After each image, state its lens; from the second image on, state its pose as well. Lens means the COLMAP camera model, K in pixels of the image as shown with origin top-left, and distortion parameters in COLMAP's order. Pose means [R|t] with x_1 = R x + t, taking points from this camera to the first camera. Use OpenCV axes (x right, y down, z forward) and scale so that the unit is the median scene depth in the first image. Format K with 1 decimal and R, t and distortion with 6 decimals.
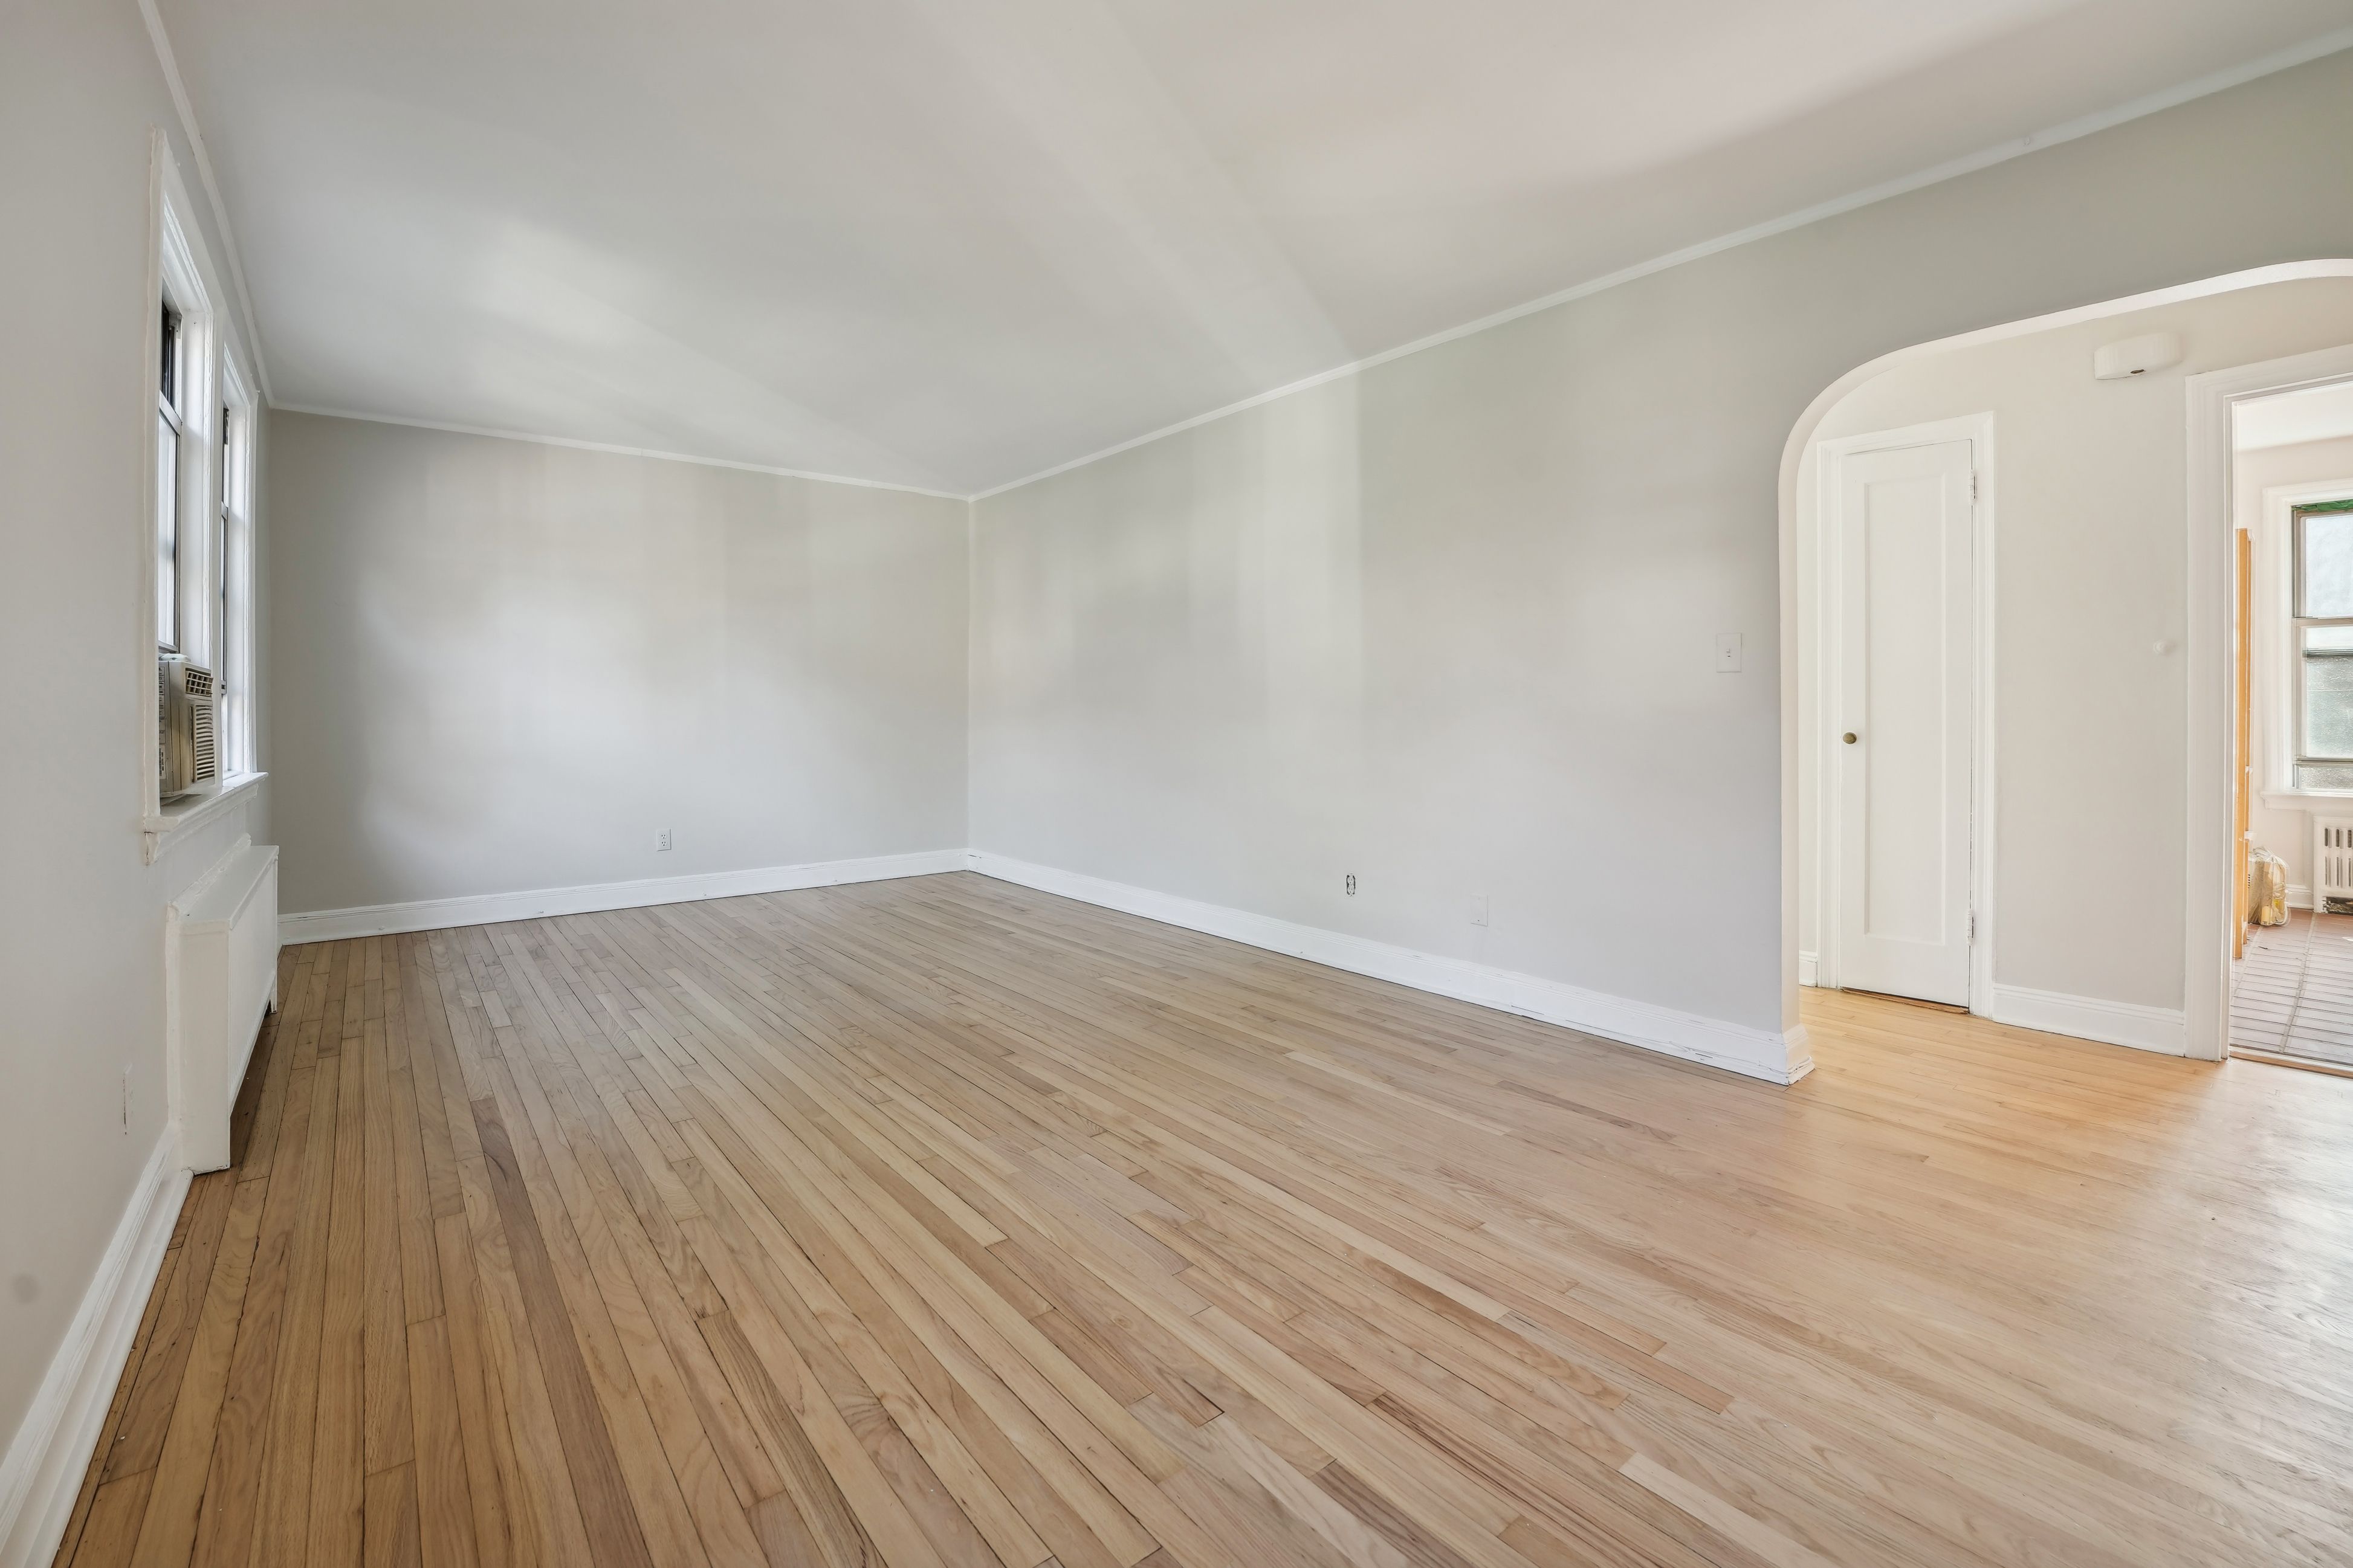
lens RADIAL K [[989.3, 0, 1184.7], [0, 989.3, 718.4], [0, 0, 1]] dist [-0.023765, 0.000503]
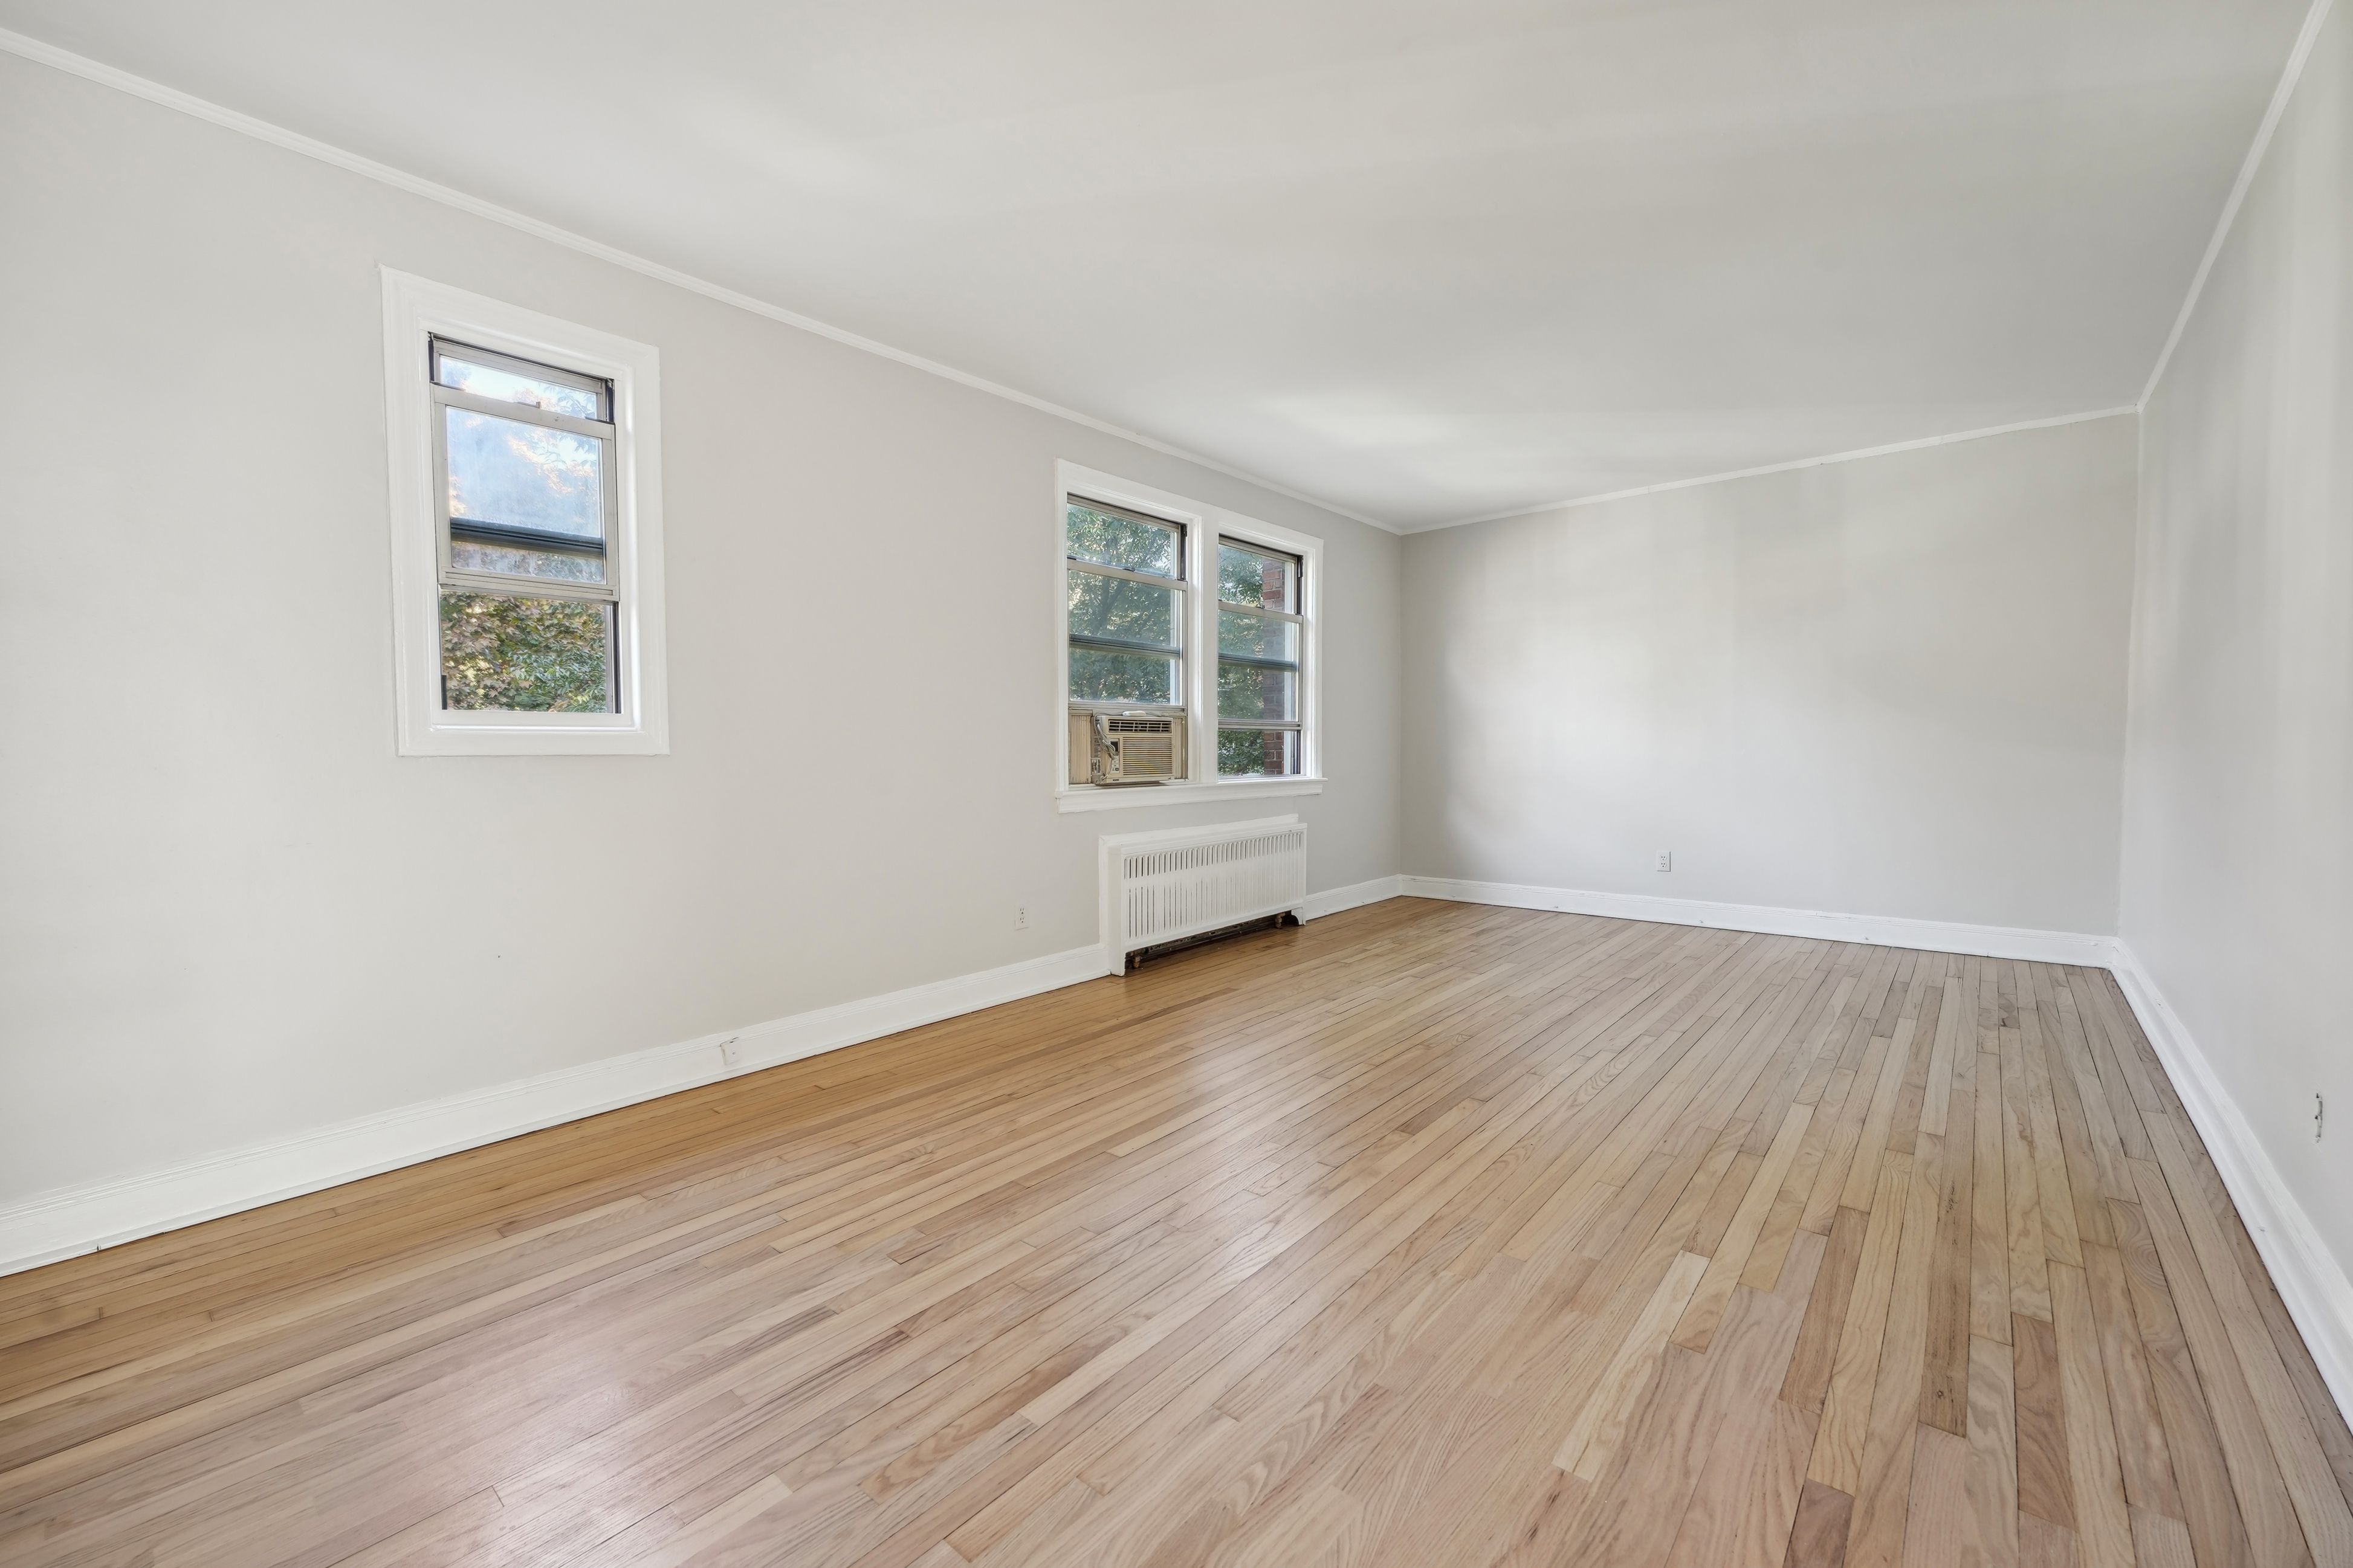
lens RADIAL K [[970.0, 0, 1176.0], [0, 970.0, 742.8], [0, 0, 1]] dist [-0.002160, -0.000319]
pose [[0.178685, -0.000754, -0.983906, 0.868879], [-0.001481, 0.999998, -0.001036, 0.001218], [0.983905, 0.001642, 0.178684, 0.700613]]
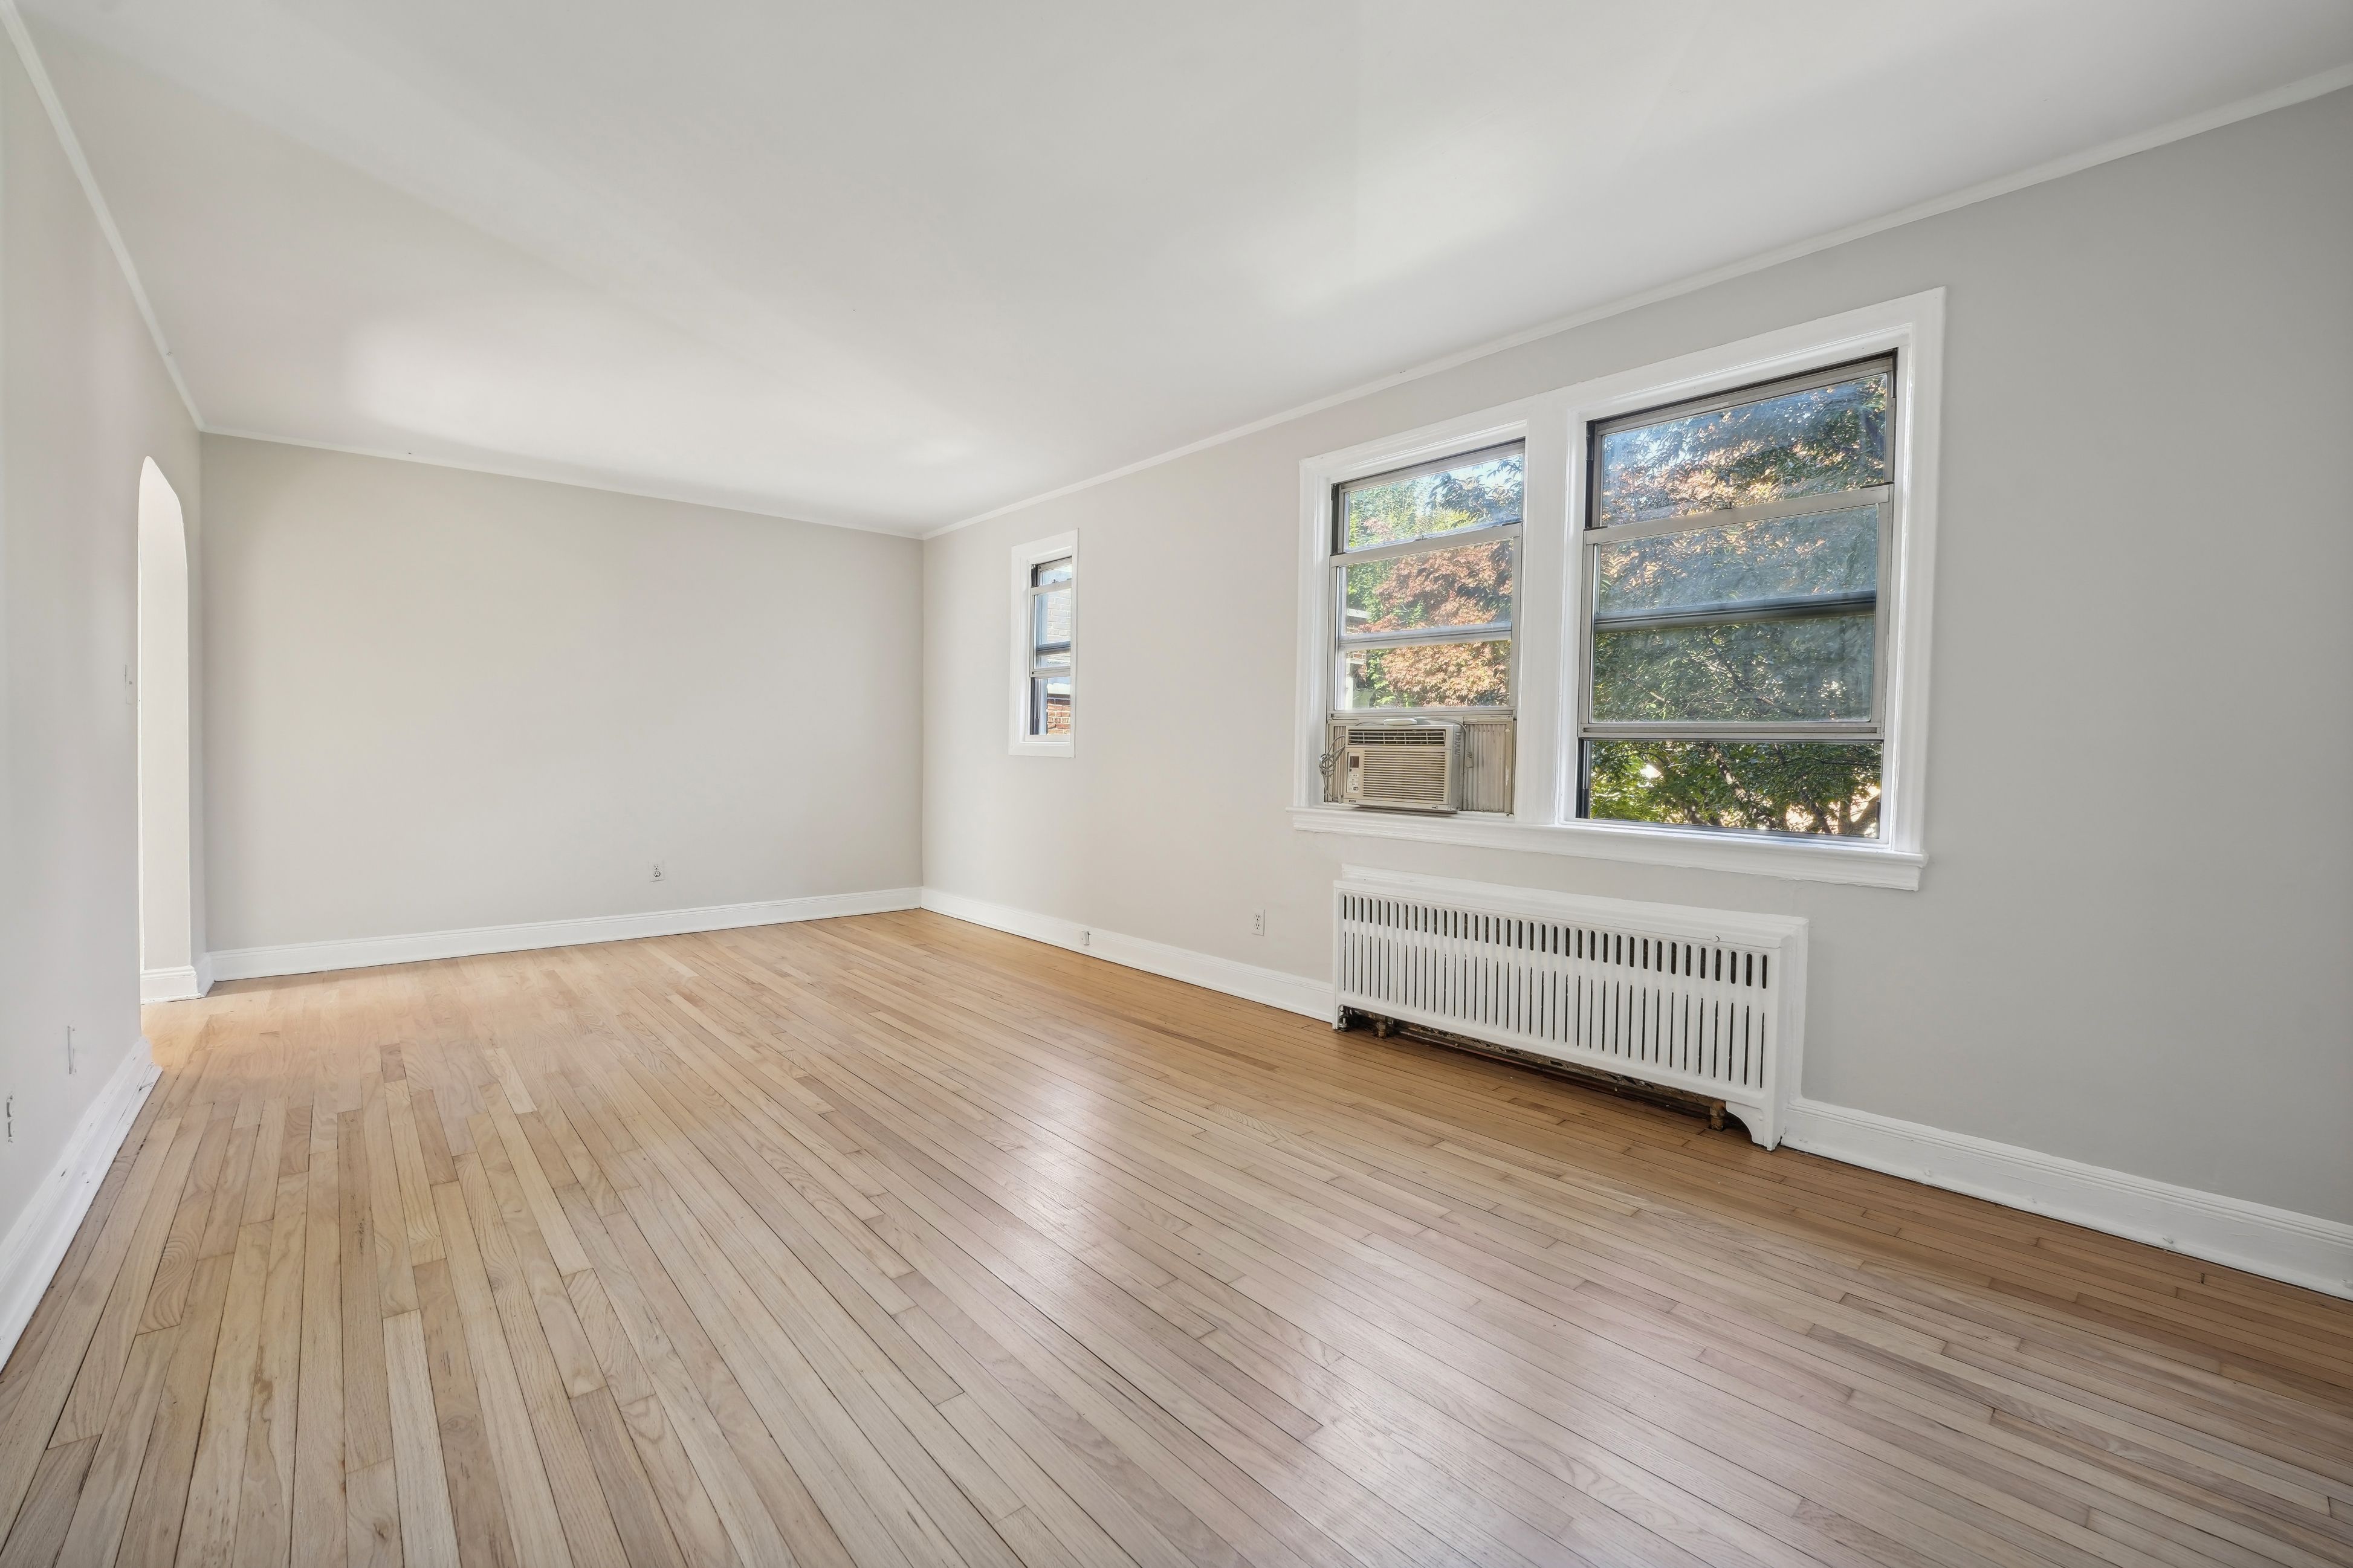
lens RADIAL K [[988.0, 0, 1171.8], [0, 988.0, 736.3], [0, 0, 1]] dist [-0.024069, 0.000895]
pose [[-0.999821, -0.009696, -0.016222, -0.627823], [-0.009626, 0.999944, -0.004376, -0.025115], [0.016263, -0.004219, -0.999859, 2.488311]]
